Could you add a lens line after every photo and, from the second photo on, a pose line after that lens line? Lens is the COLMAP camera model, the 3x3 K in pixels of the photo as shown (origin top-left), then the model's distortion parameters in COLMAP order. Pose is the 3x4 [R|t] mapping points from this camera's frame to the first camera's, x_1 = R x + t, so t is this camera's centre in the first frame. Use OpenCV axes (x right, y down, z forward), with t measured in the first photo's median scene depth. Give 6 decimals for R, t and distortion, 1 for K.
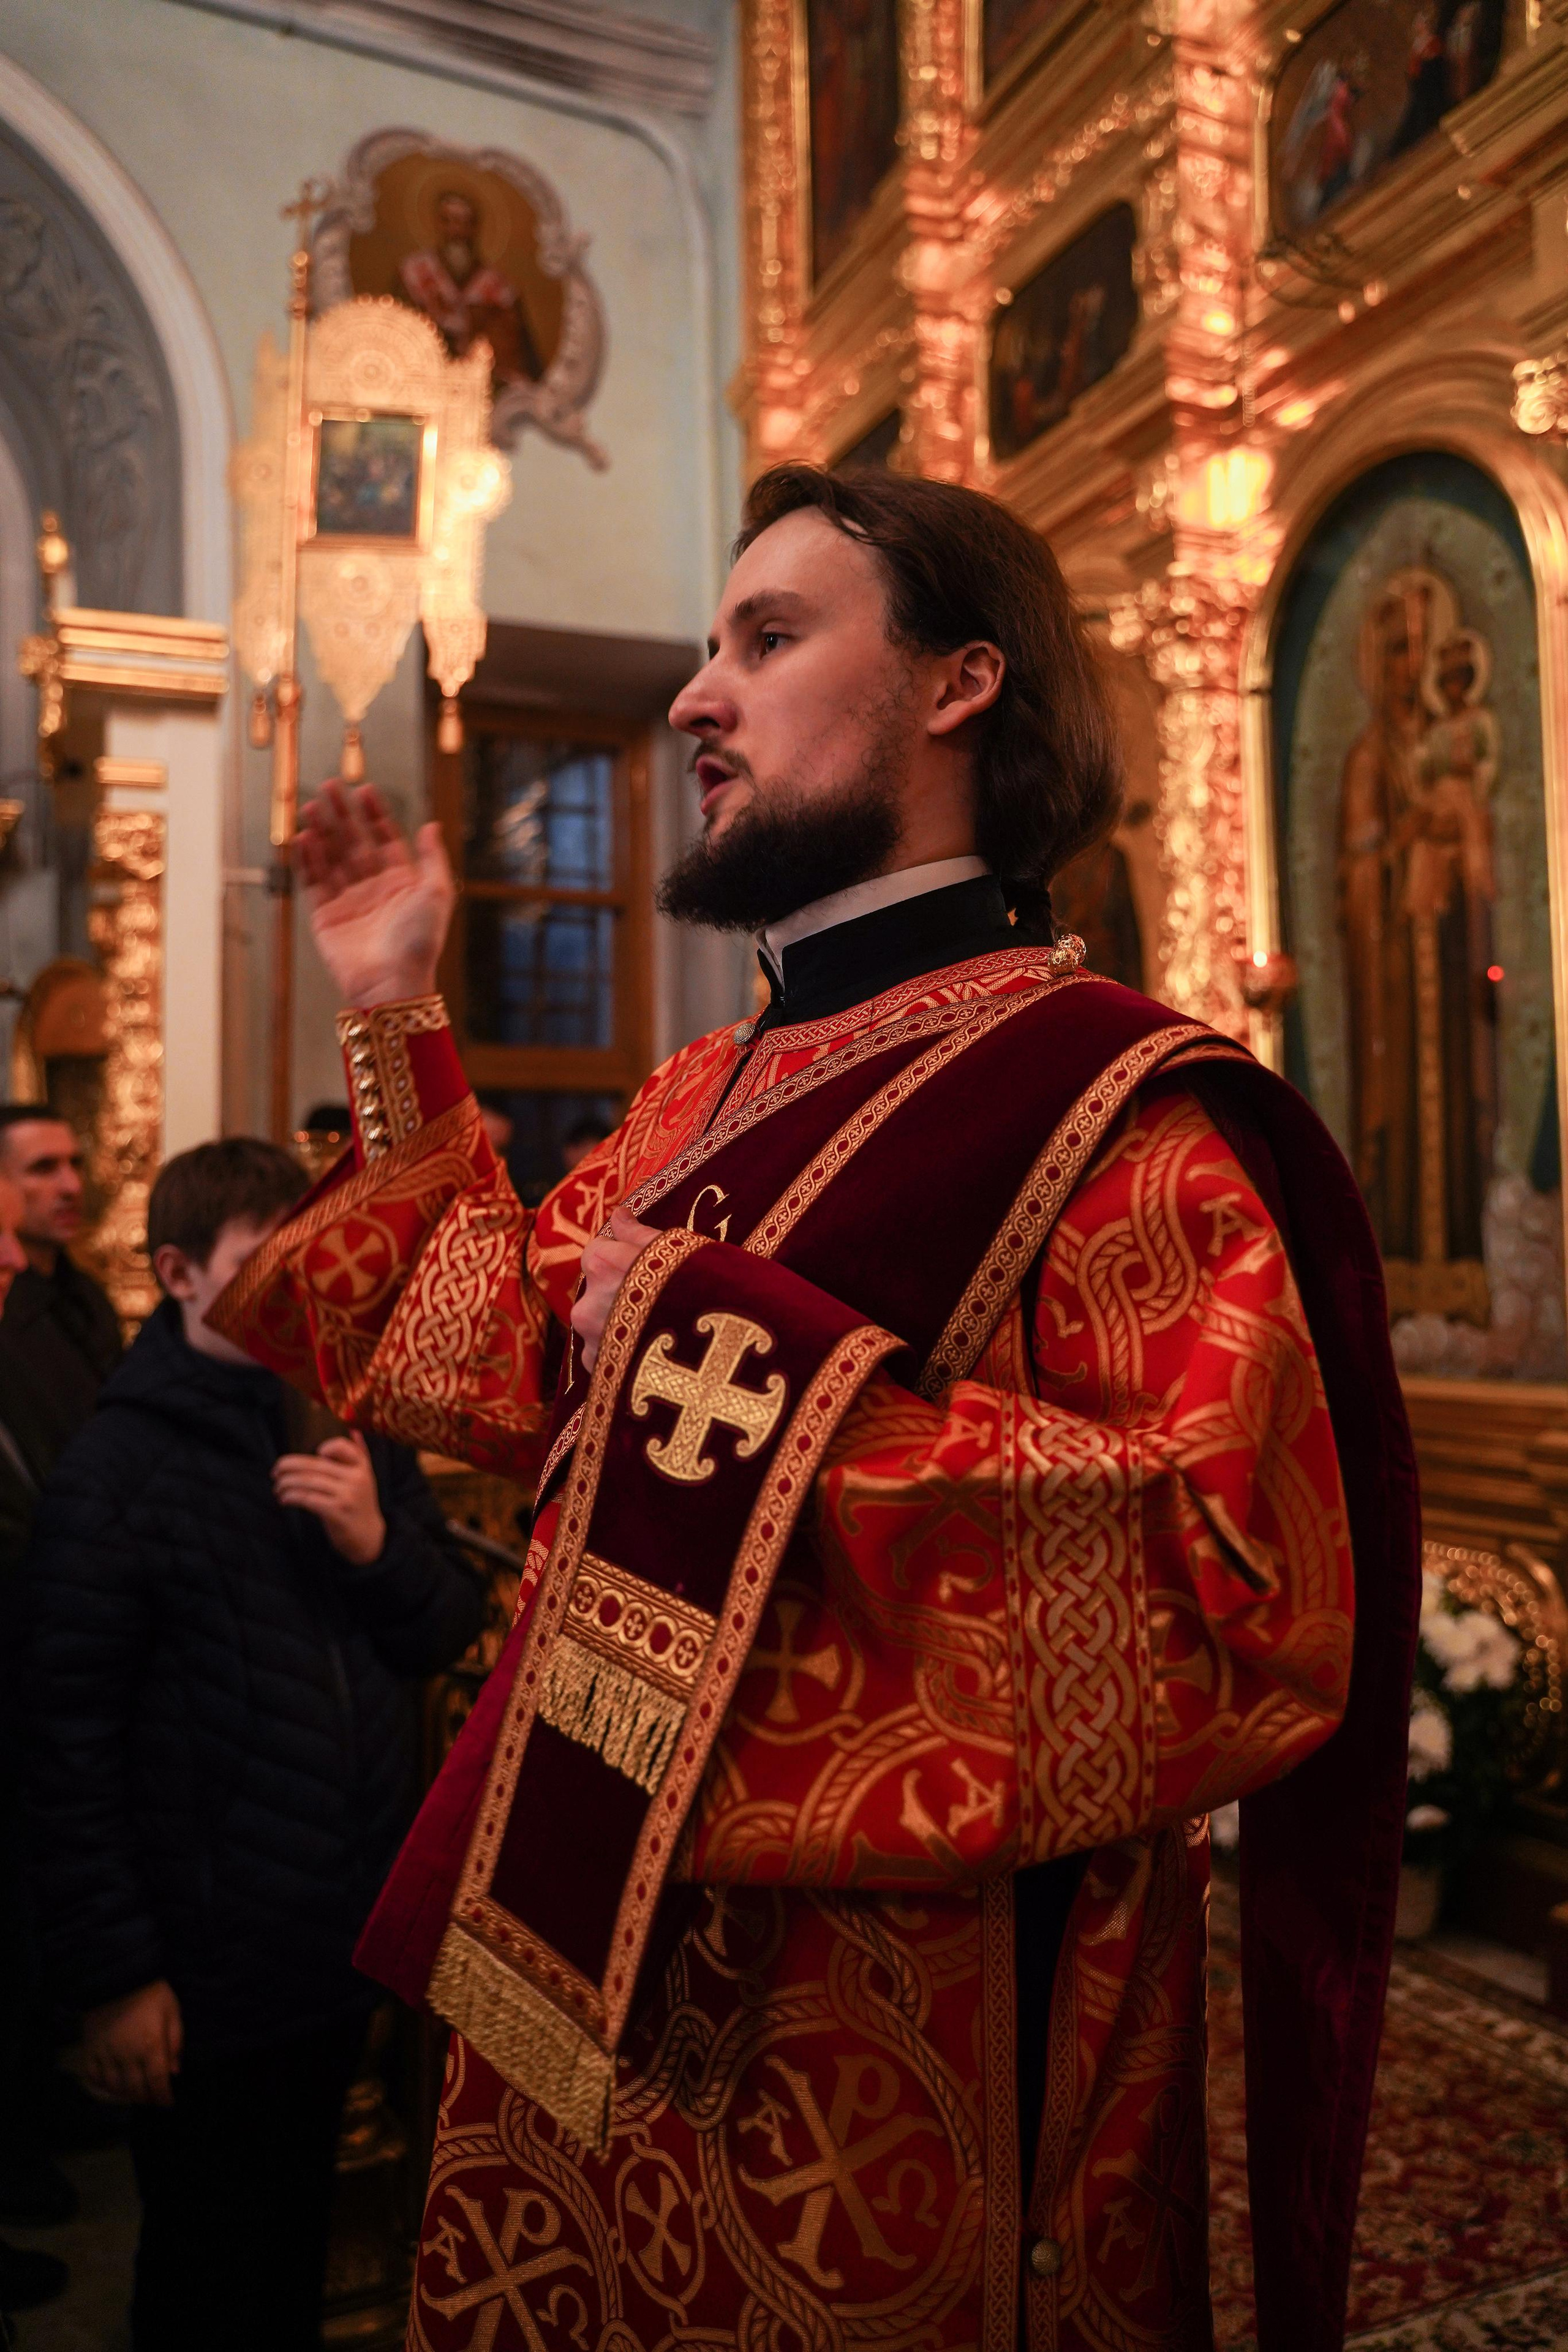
lens RADIAL K [[1903.9, 0, 778.3], [0, 1903.9, 1160.0], [0, 0, 1]] dist [-0.006852, 0.002057]
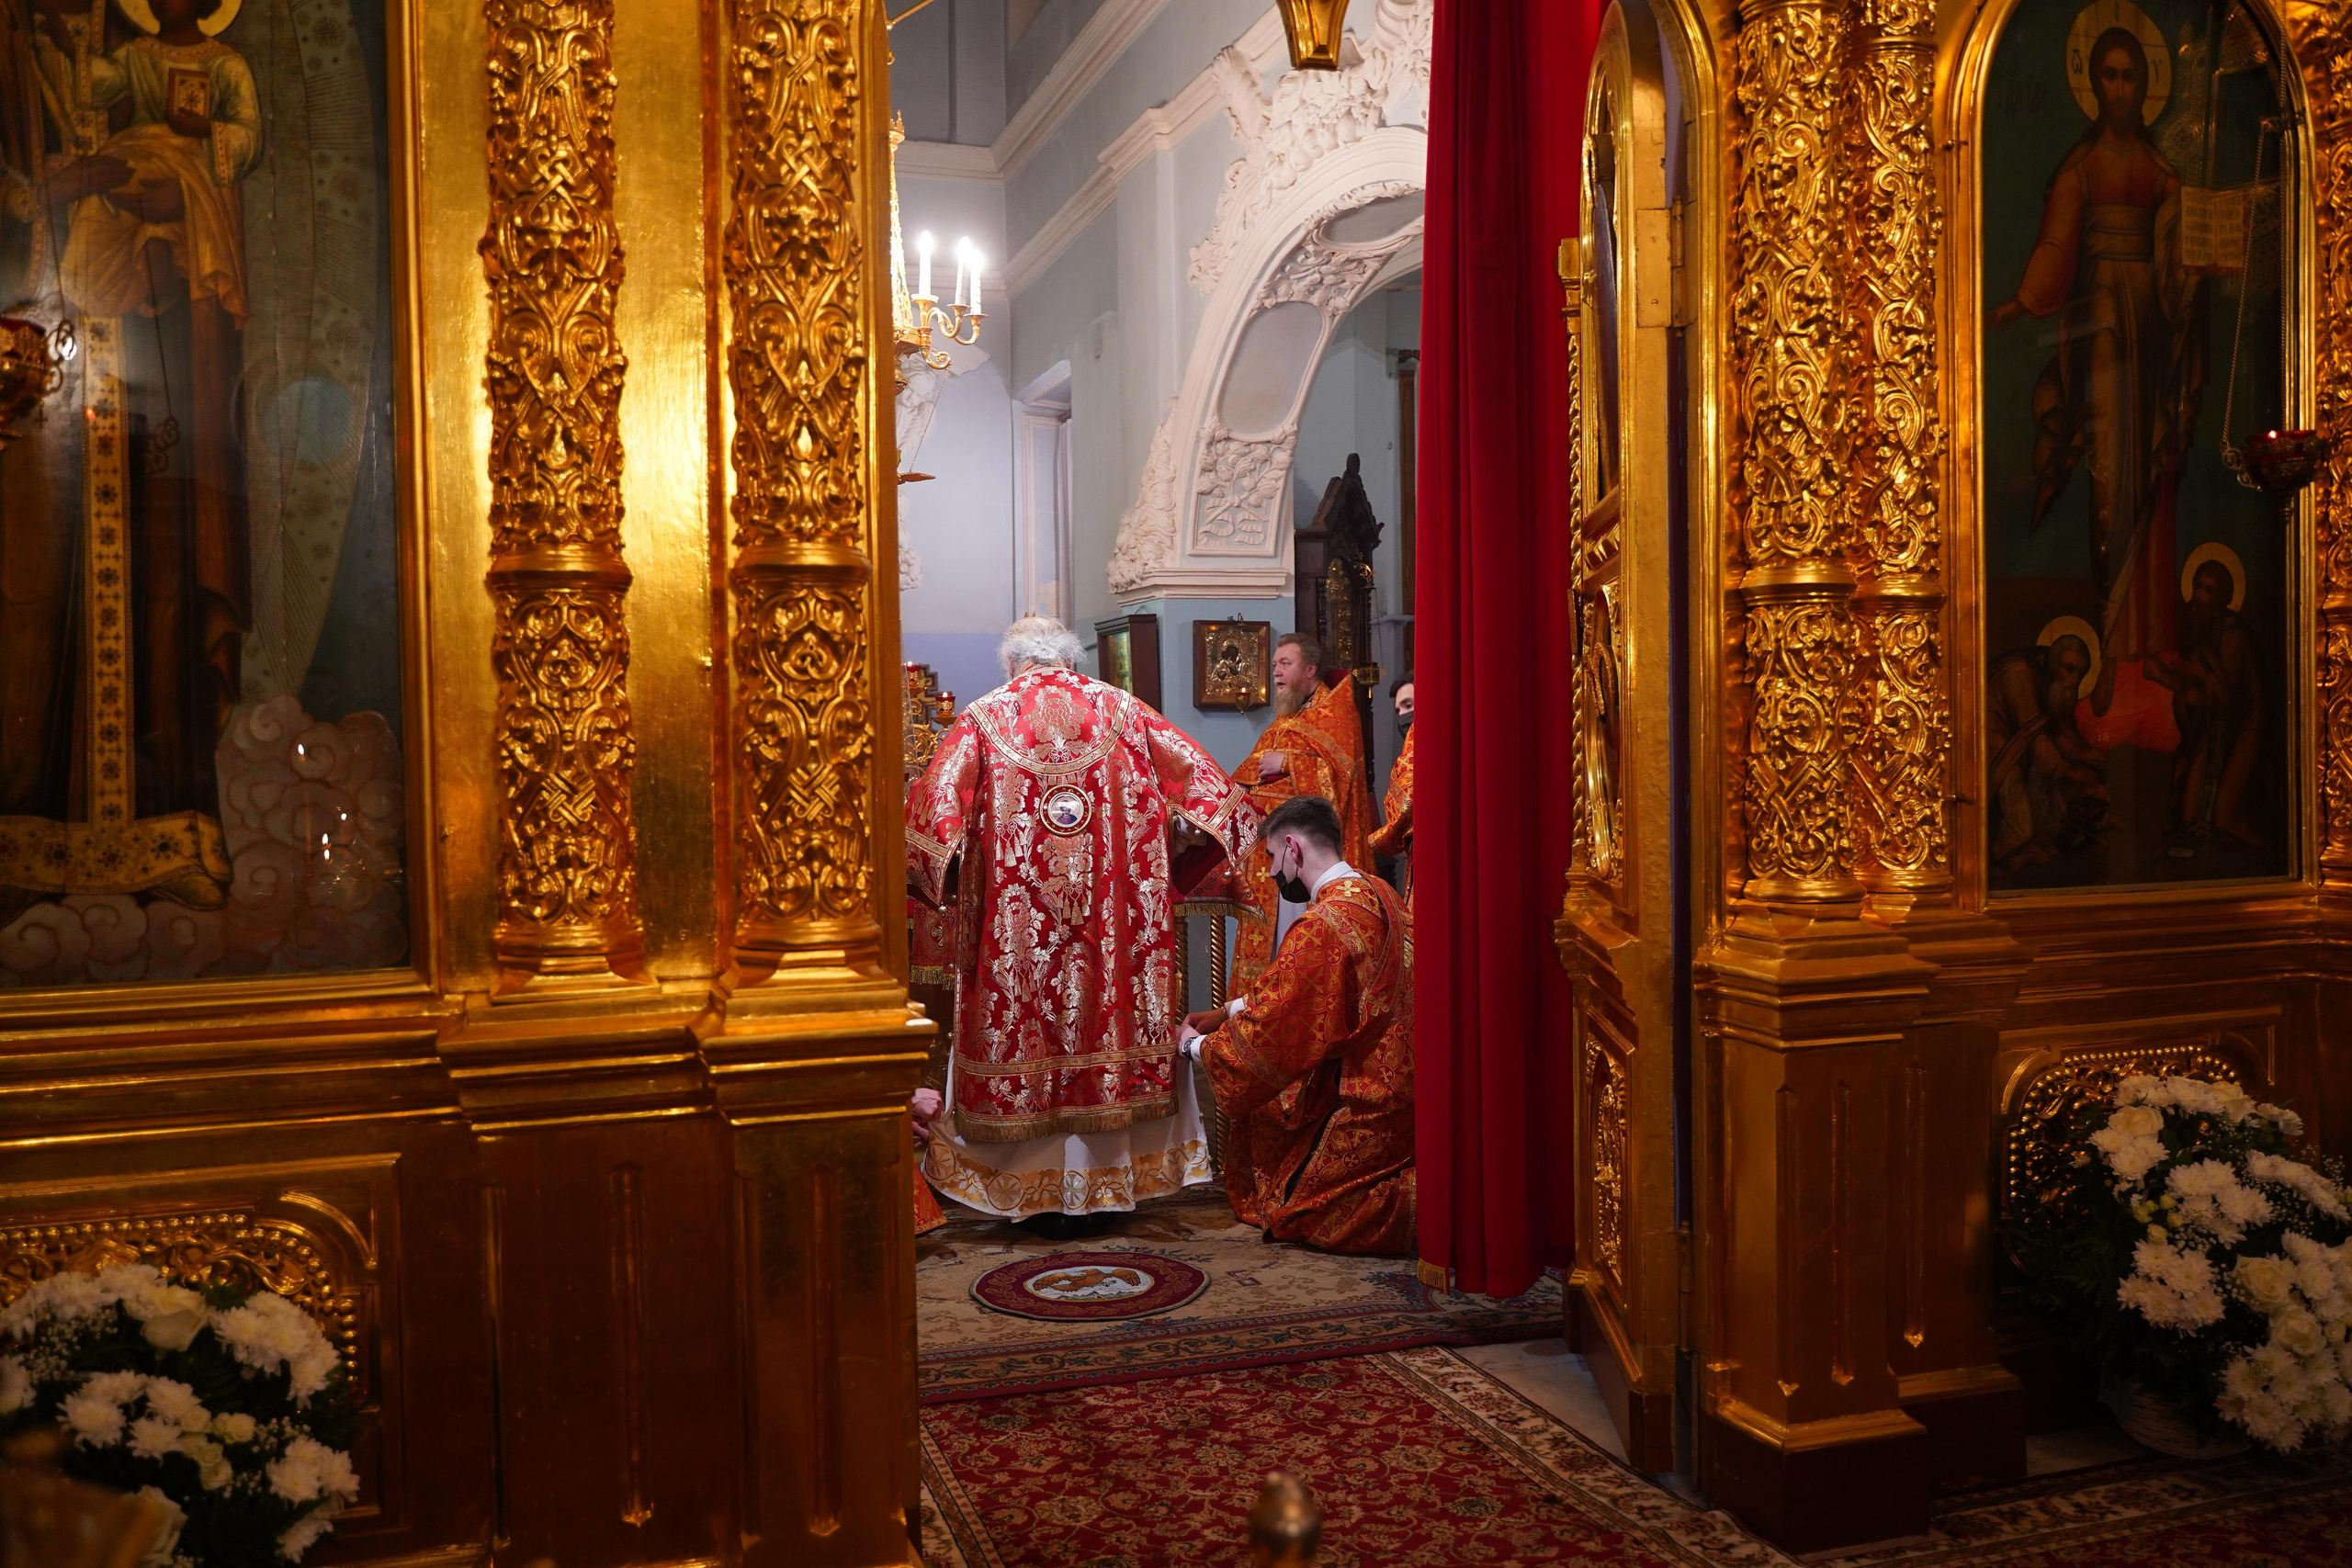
lens RADIAL K [[1908.1, 0, 1162.5], [0, 1908.1, 779.3], [0, 0, 1]] dist [-0.009478, 0.014595]
pose [[0.099368, 0.000027, 0.995051, -0.266767], [-0.038240, 0.999261, 0.003792, 0.019687], [-0.994316, -0.038428, 0.099296, 0.474575]]
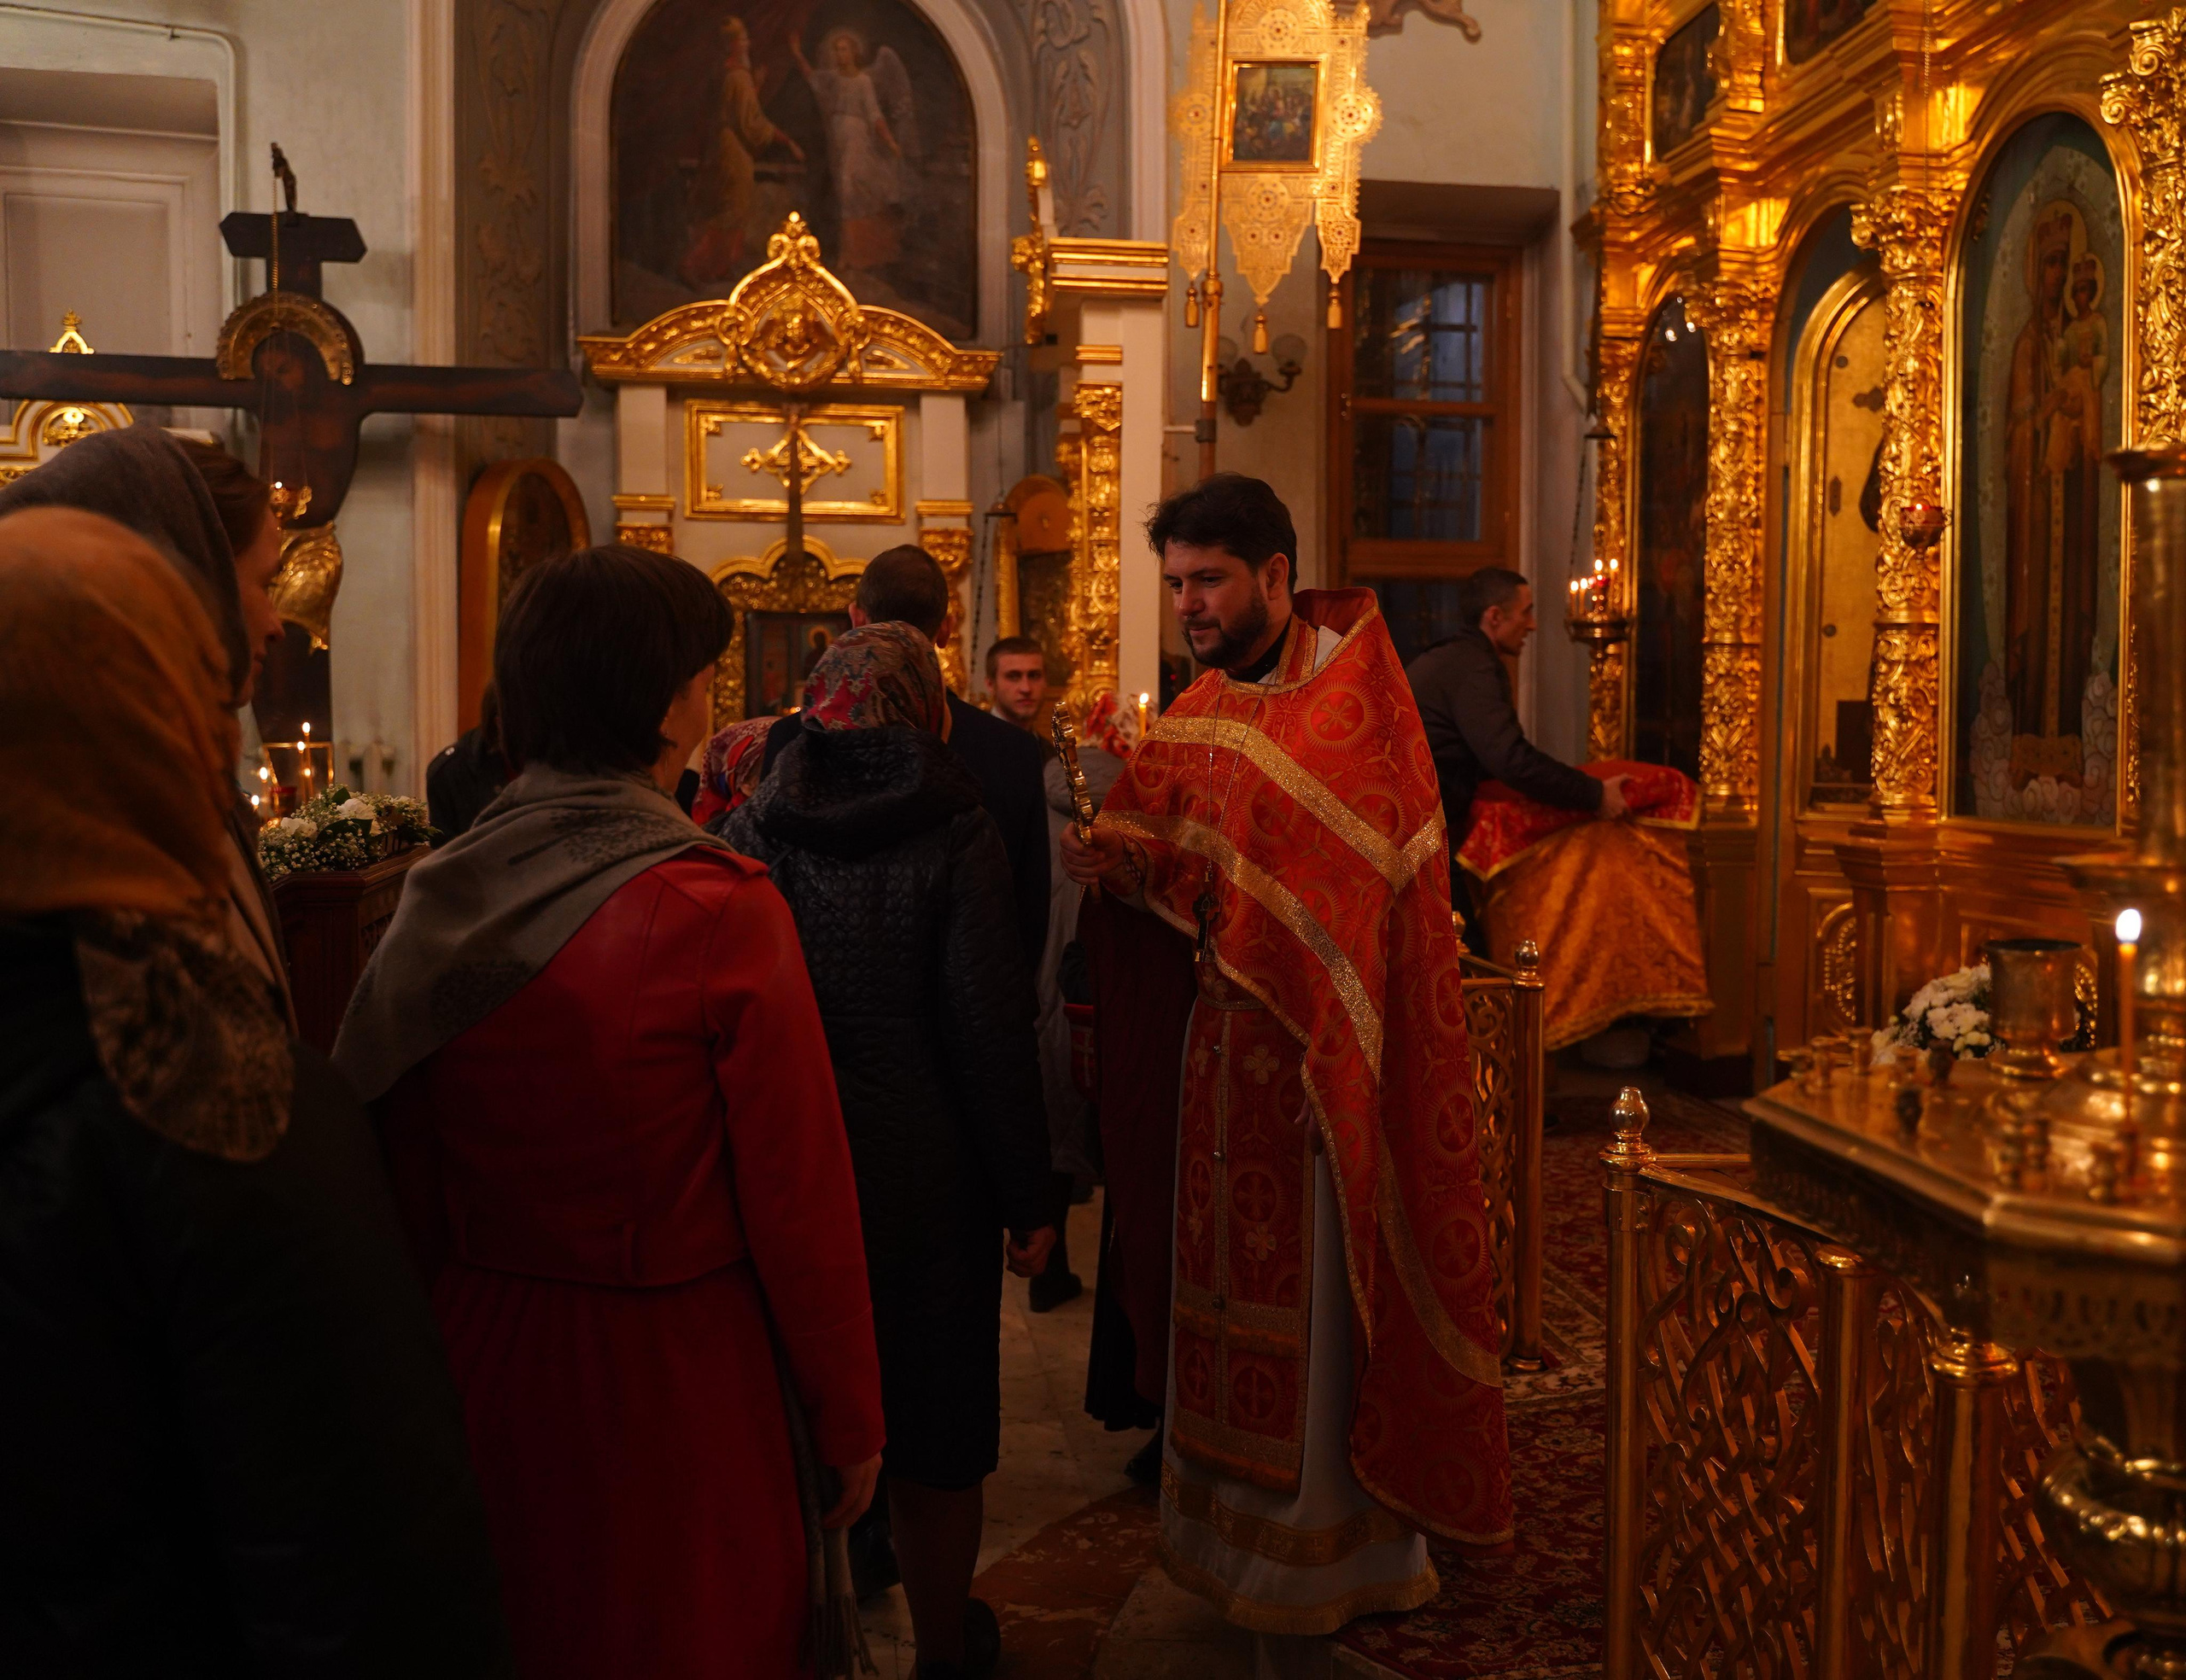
lens RADIAL K [[2034.6, 0, 1093.0], [0, 2034.6, 840.0], [0, 0, 1]] dist [-0.058132, -0.008982]
pose [[0.954494, 0.036440, -0.295997, 0.107467], [-0.004416, 0.994125, 0.108144, -0.019378], [0.298199, -0.101916, 0.949047, -0.461103]]
